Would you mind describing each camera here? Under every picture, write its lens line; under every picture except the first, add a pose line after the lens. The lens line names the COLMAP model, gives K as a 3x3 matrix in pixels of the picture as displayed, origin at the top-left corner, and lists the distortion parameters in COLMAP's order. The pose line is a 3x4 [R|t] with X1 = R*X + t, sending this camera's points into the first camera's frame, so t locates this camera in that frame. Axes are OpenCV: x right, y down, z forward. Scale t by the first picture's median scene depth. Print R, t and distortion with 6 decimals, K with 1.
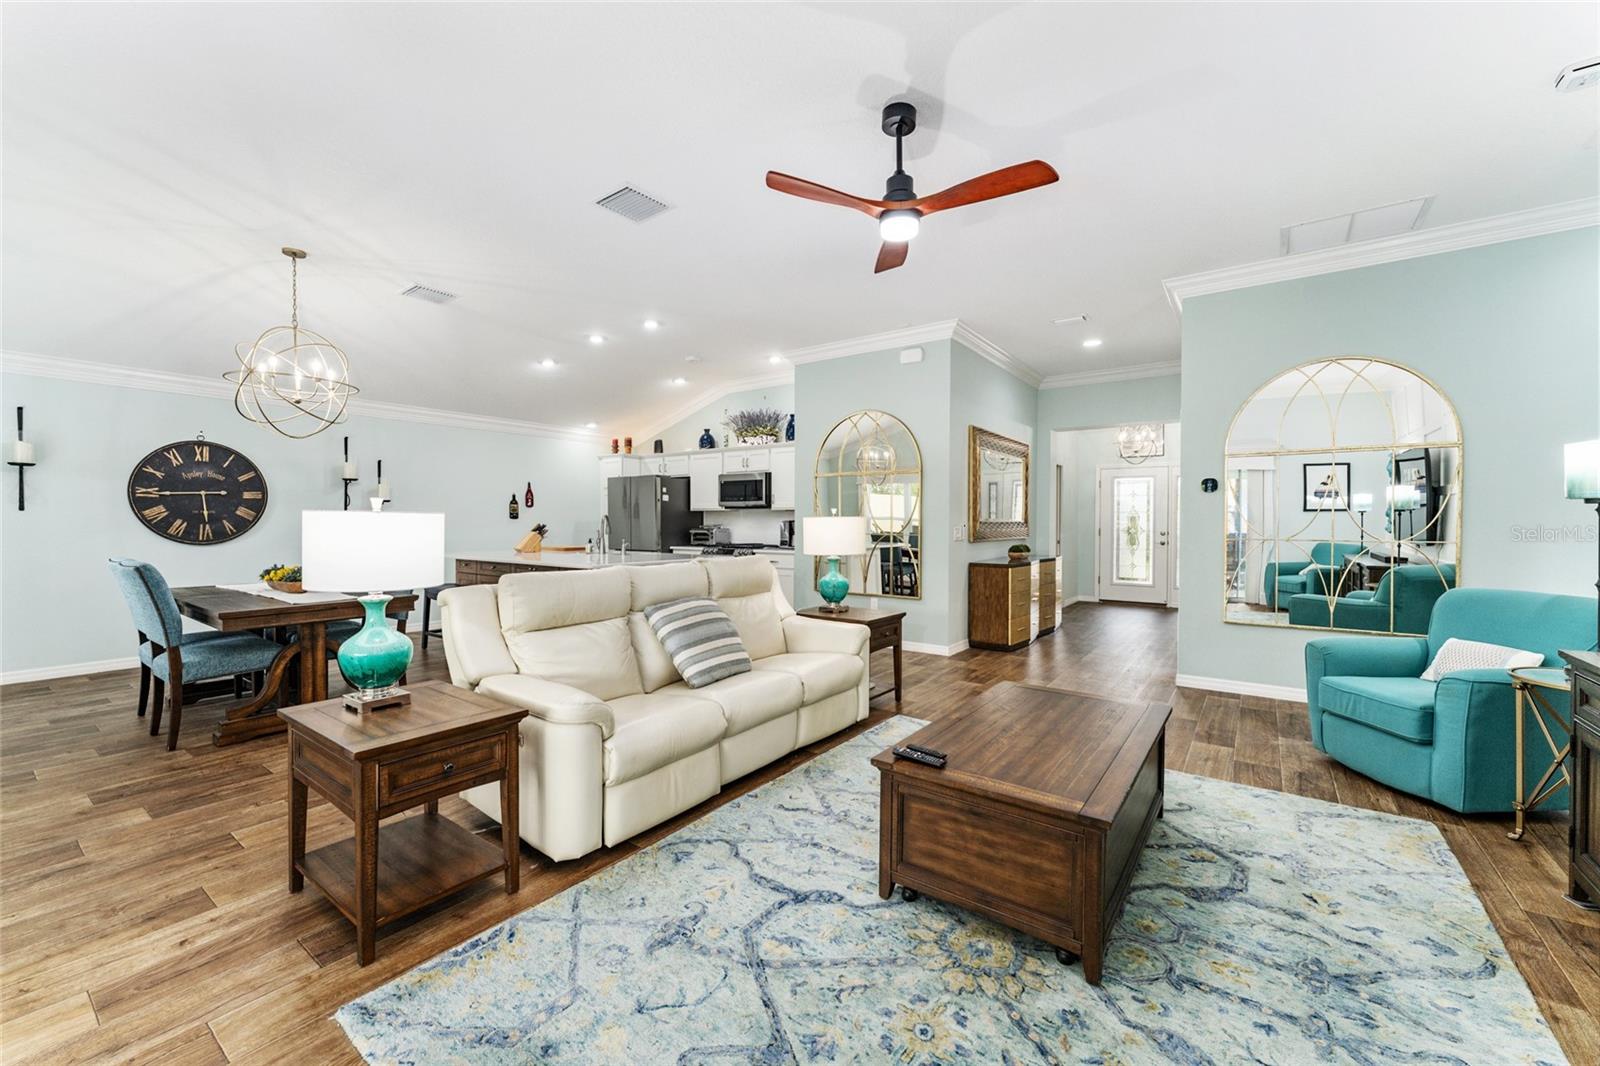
lens RADIAL K [[642.5, 0, 803.3], [0, 642.5, 528.7], [0, 0, 1]] dist [0.000444, -0.000337]
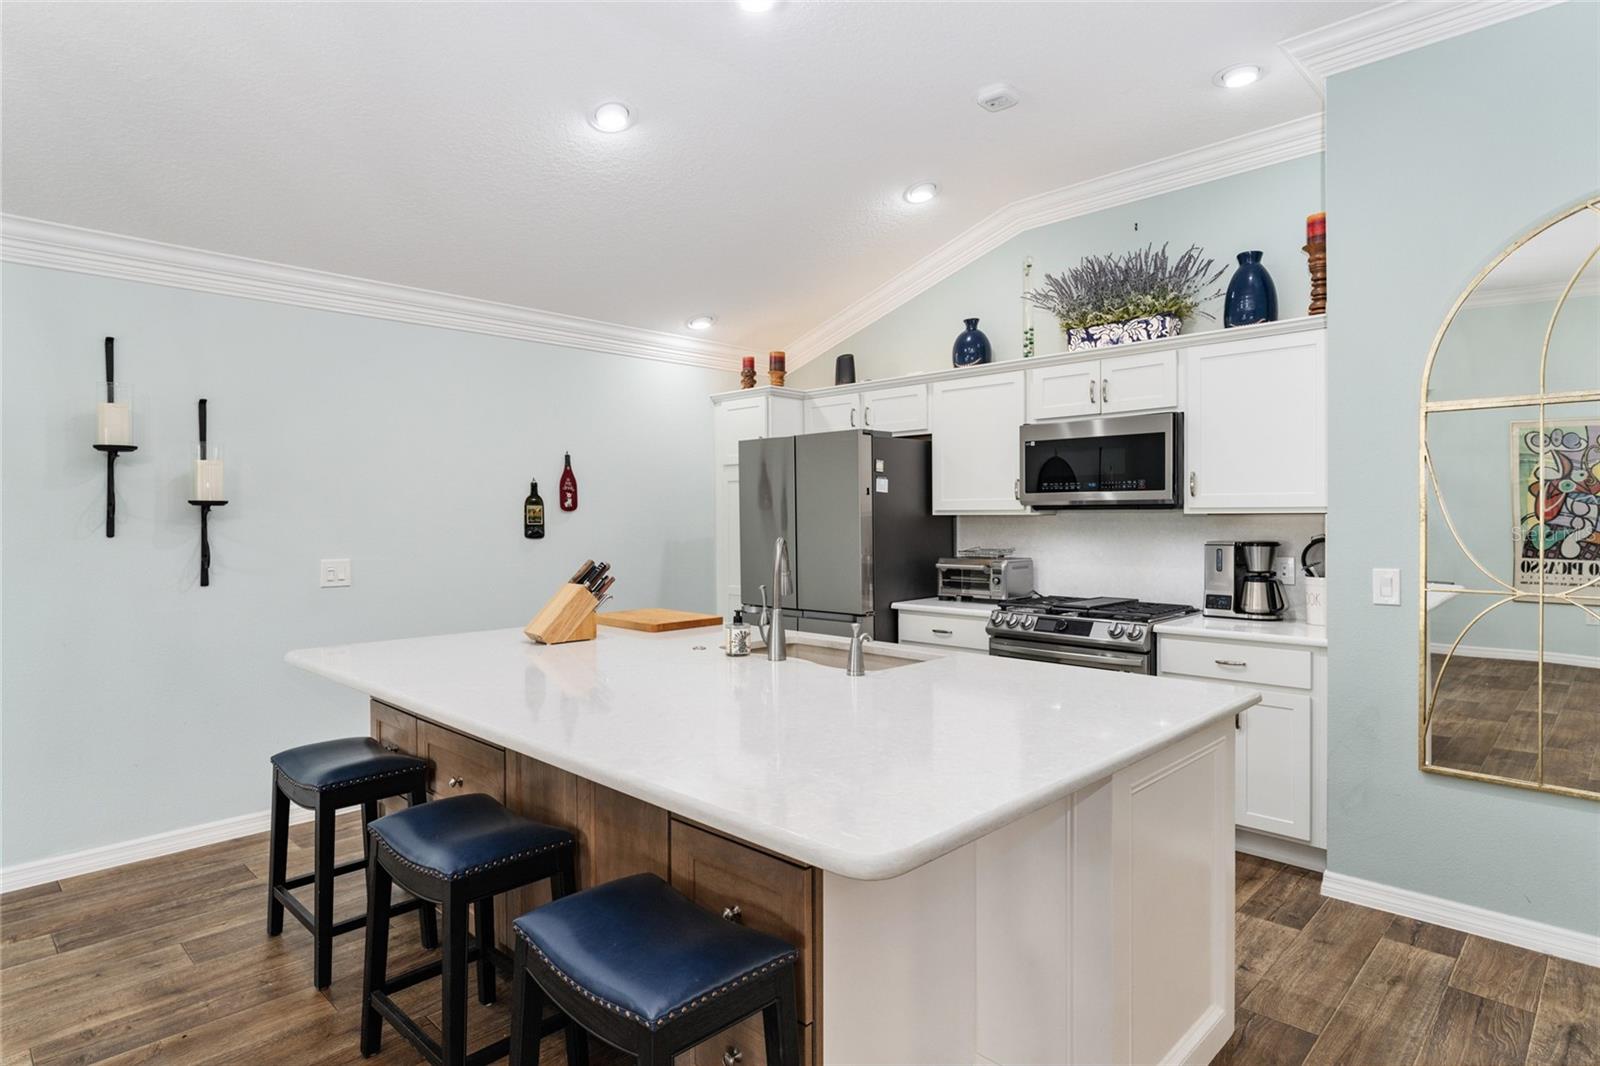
lens RADIAL K [[866.4, 0, 805.0], [0, 866.4, 523.9], [0, 0, 1]] dist [-0.002472, -0.000521]
pose [[0.989694, -0.007473, -0.143006, -0.194113], [0.007140, 0.999970, -0.002836, -0.023170], [0.143023, 0.001786, 0.989718, 0.467080]]
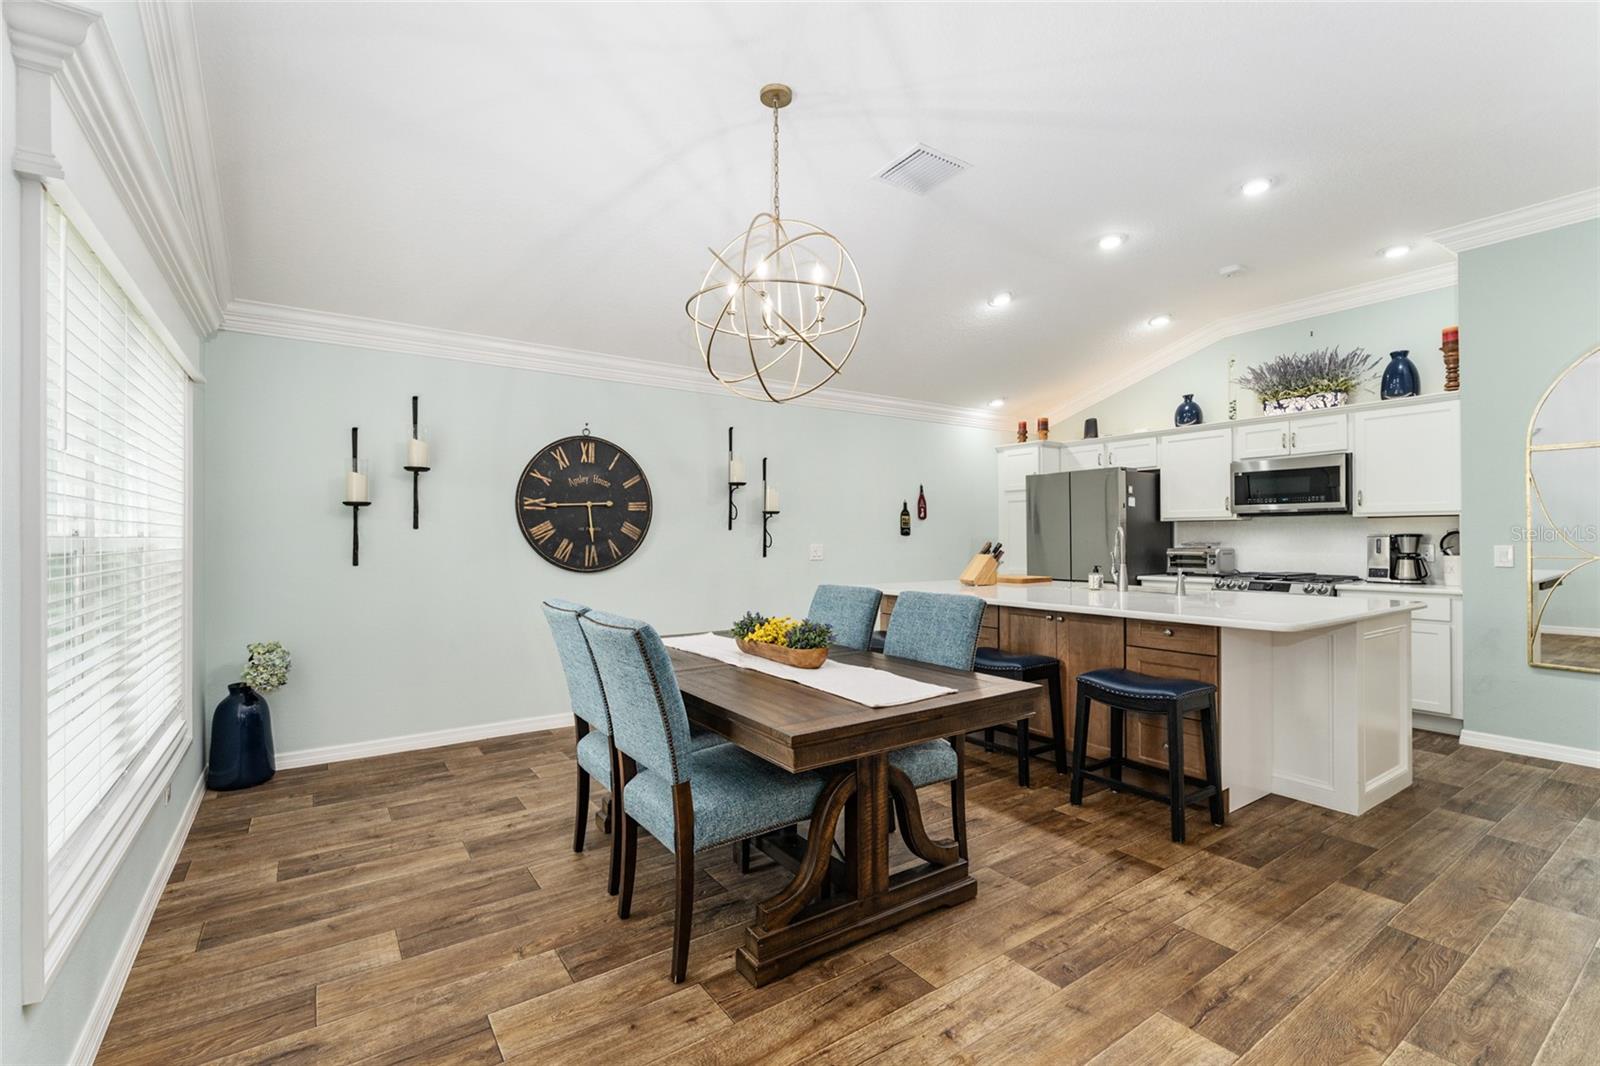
lens RADIAL K [[704.6, 0, 800.0], [0, 704.6, 533.0], [0, 0, 1]] dist [0.001312, -0.000302]
pose [[0.944360, -0.009635, -0.328772, -0.314236], [0.003376, 0.999802, -0.019603, -0.003208], [0.328896, 0.017402, 0.944206, 0.219077]]
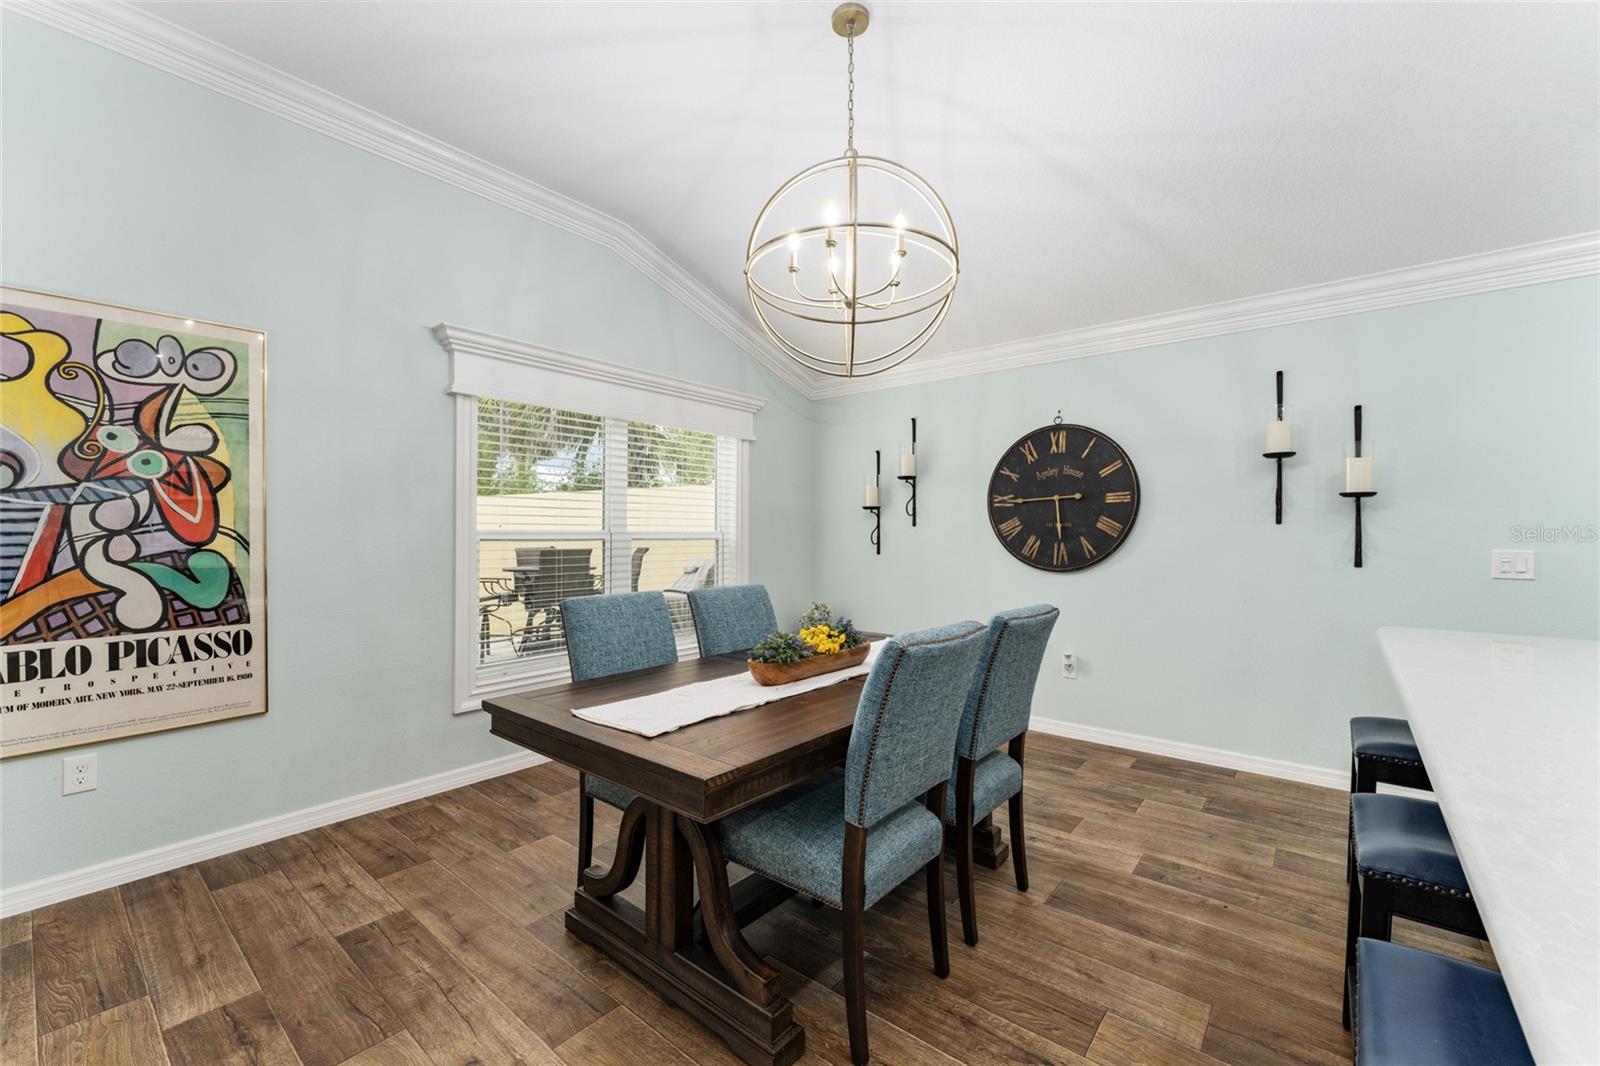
lens RADIAL K [[660.2, 0, 763.8], [0, 660.2, 526.2], [0, 0, 1]] dist [0.002851, 0.000188]
pose [[-0.095420, 0.004810, -0.995426, -0.135735], [0.002352, 0.999987, 0.004607, -0.021417], [0.995434, -0.001901, -0.095430, 0.553573]]
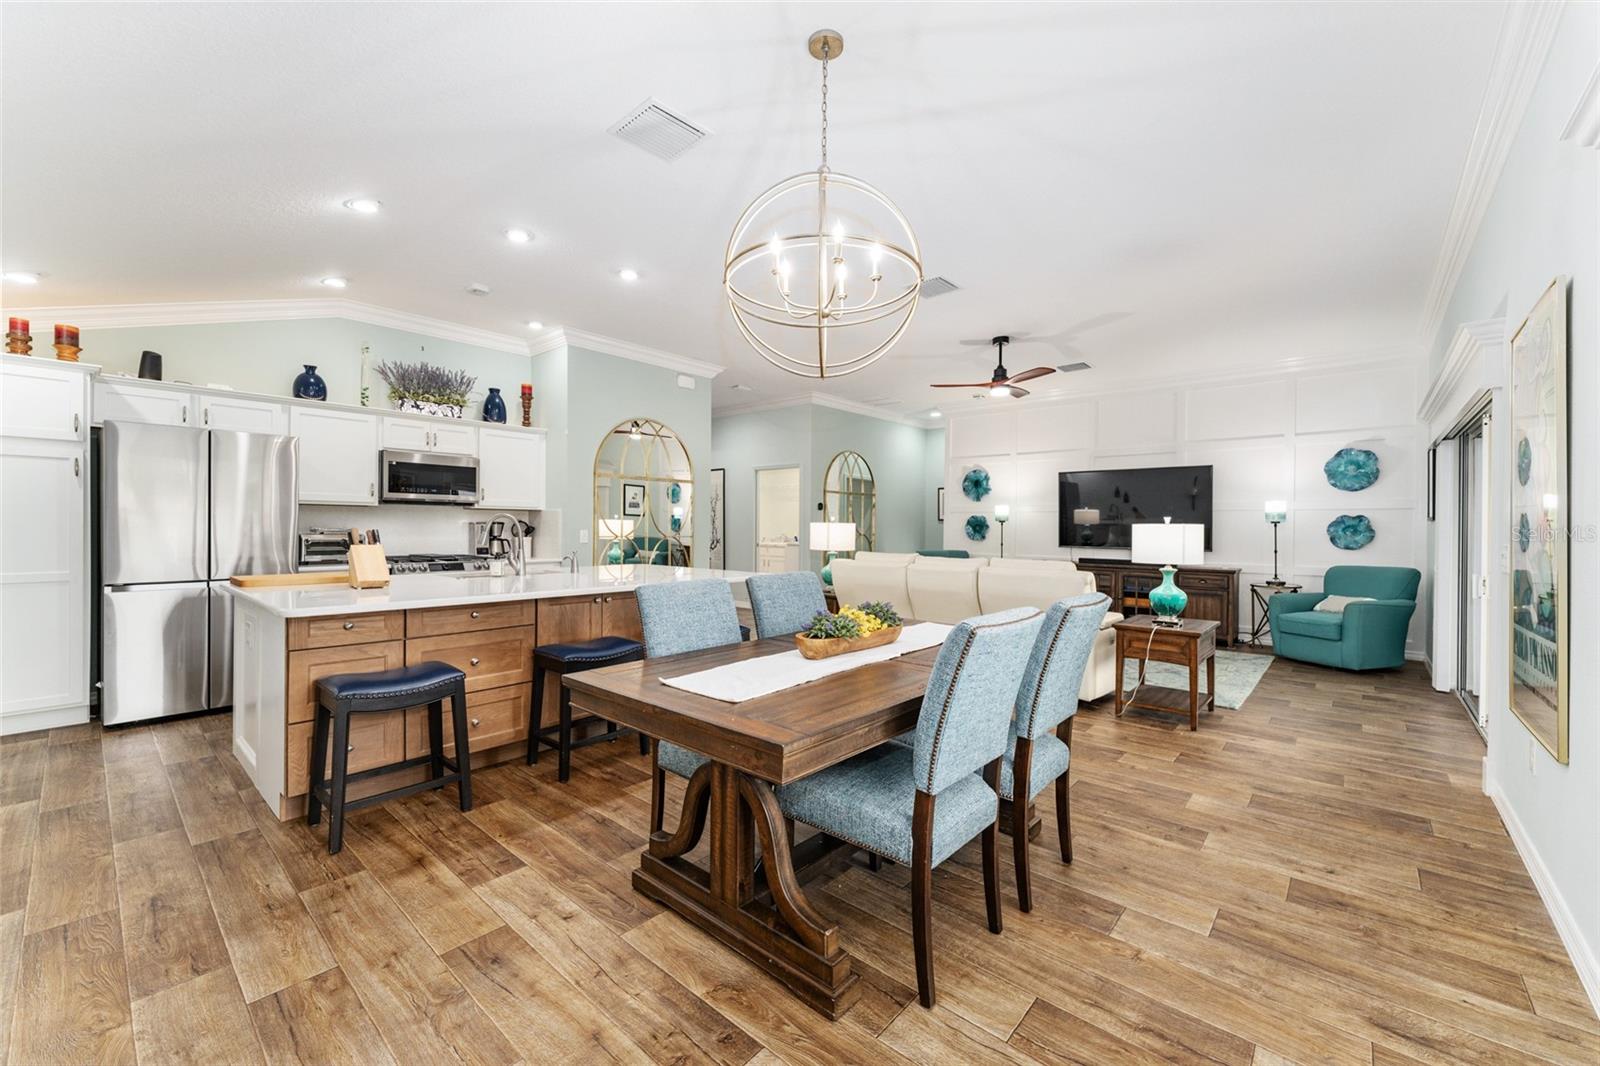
lens RADIAL K [[638.6, 0, 795.2], [0, 638.6, 527.0], [0, 0, 1]] dist [0.000802, -0.000598]
pose [[0.092831, -0.003261, 0.995677, -0.757483], [0.003447, 0.999990, 0.002954, -0.007880], [-0.995676, 0.003158, 0.092841, 0.549209]]
